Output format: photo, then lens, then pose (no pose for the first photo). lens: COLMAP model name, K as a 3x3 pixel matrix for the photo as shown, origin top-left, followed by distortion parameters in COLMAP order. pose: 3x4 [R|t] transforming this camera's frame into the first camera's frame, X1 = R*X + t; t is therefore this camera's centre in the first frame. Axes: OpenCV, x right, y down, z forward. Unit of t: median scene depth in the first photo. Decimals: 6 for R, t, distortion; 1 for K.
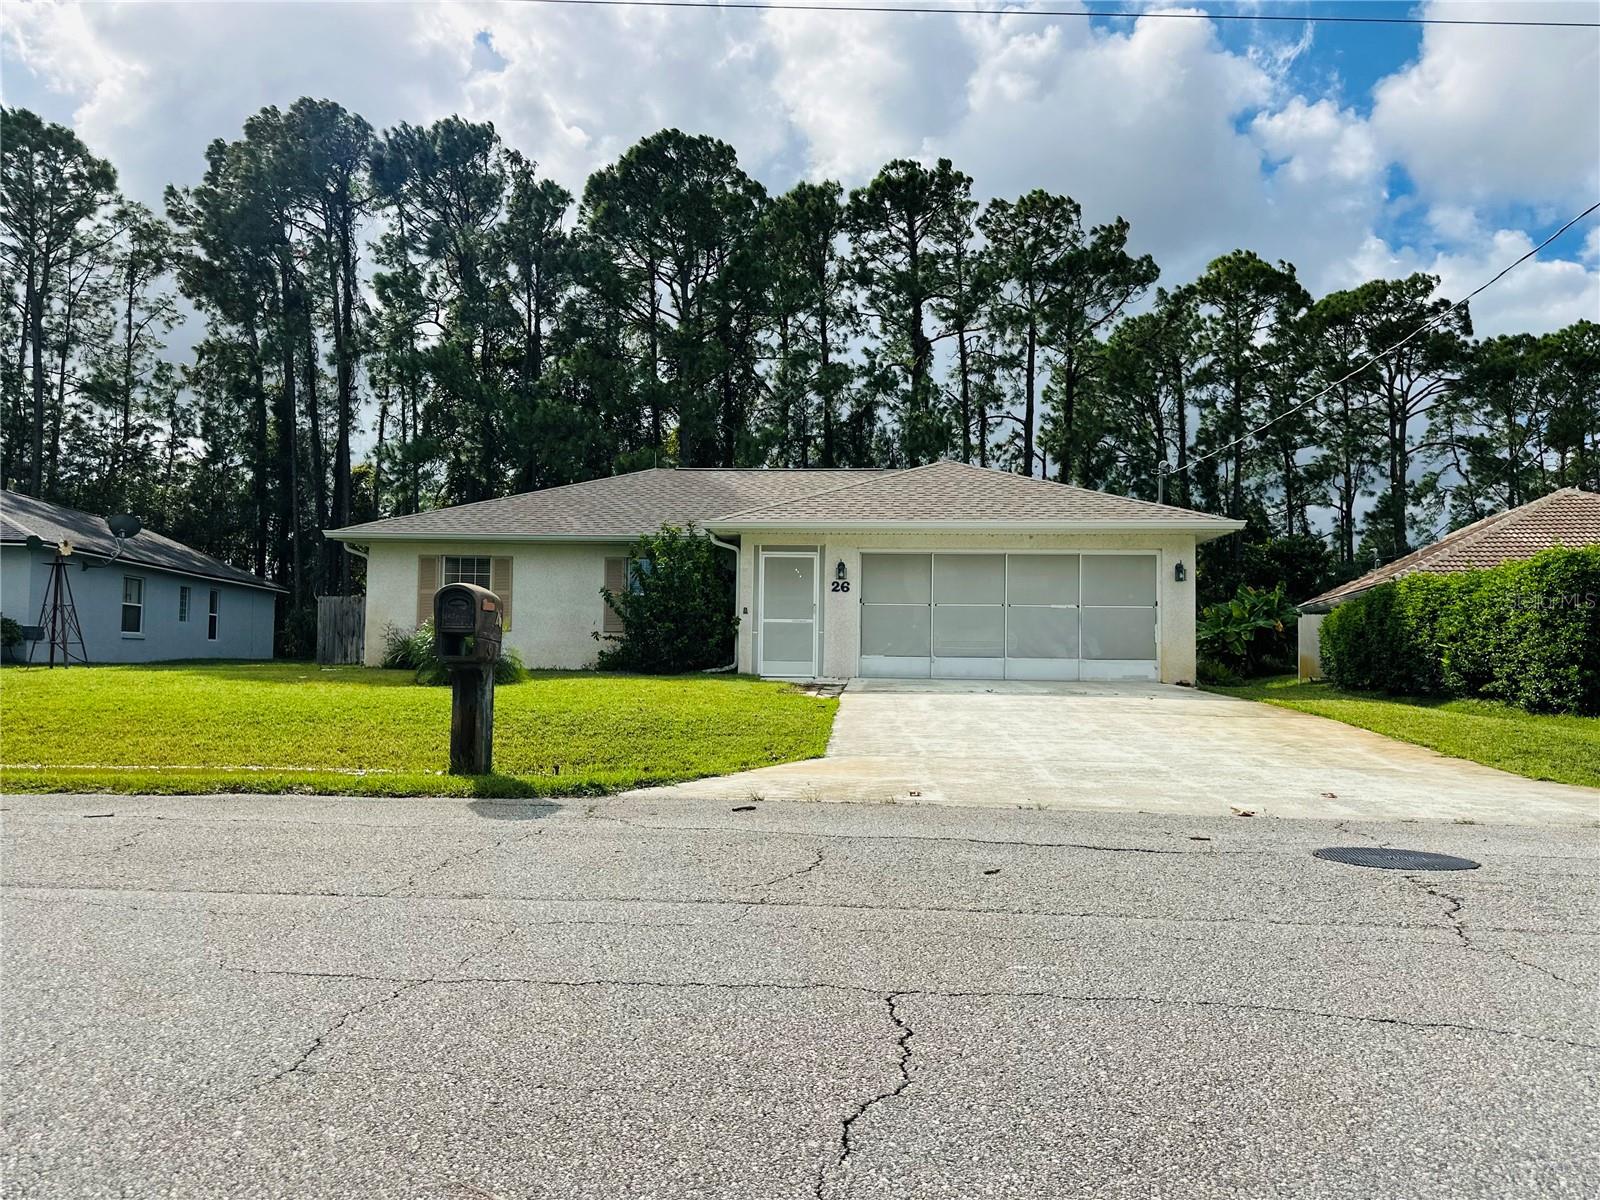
lens RADIAL K [[1118.7, 0, 799.0], [0, 1118.7, 607.4], [0, 0, 1]] dist [0.067145, -0.080233]
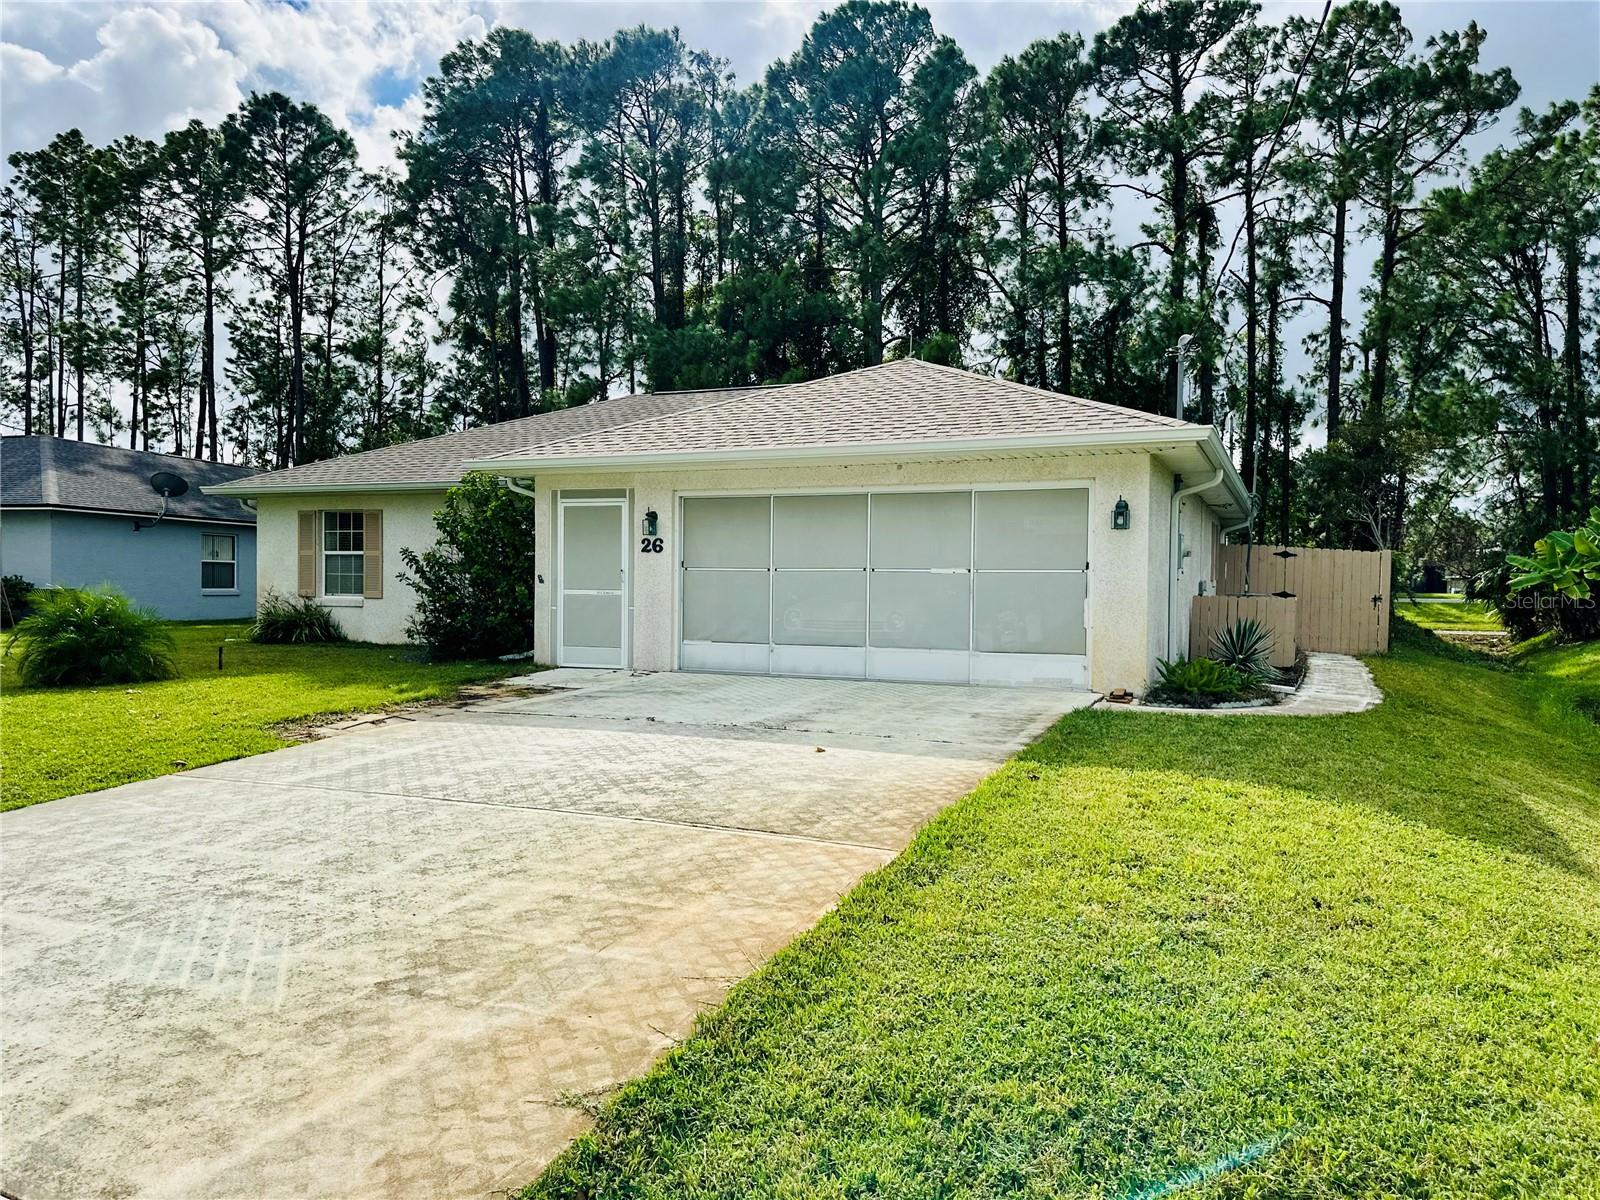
lens RADIAL K [[1118.7, 0, 799.0], [0, 1118.7, 607.4], [0, 0, 1]] dist [0.067145, -0.080233]
pose [[0.944742, 0.001813, -0.327809, 0.360166], [0.019409, 0.997921, 0.061457, -0.021023], [0.327239, -0.064424, 0.942743, 0.348685]]
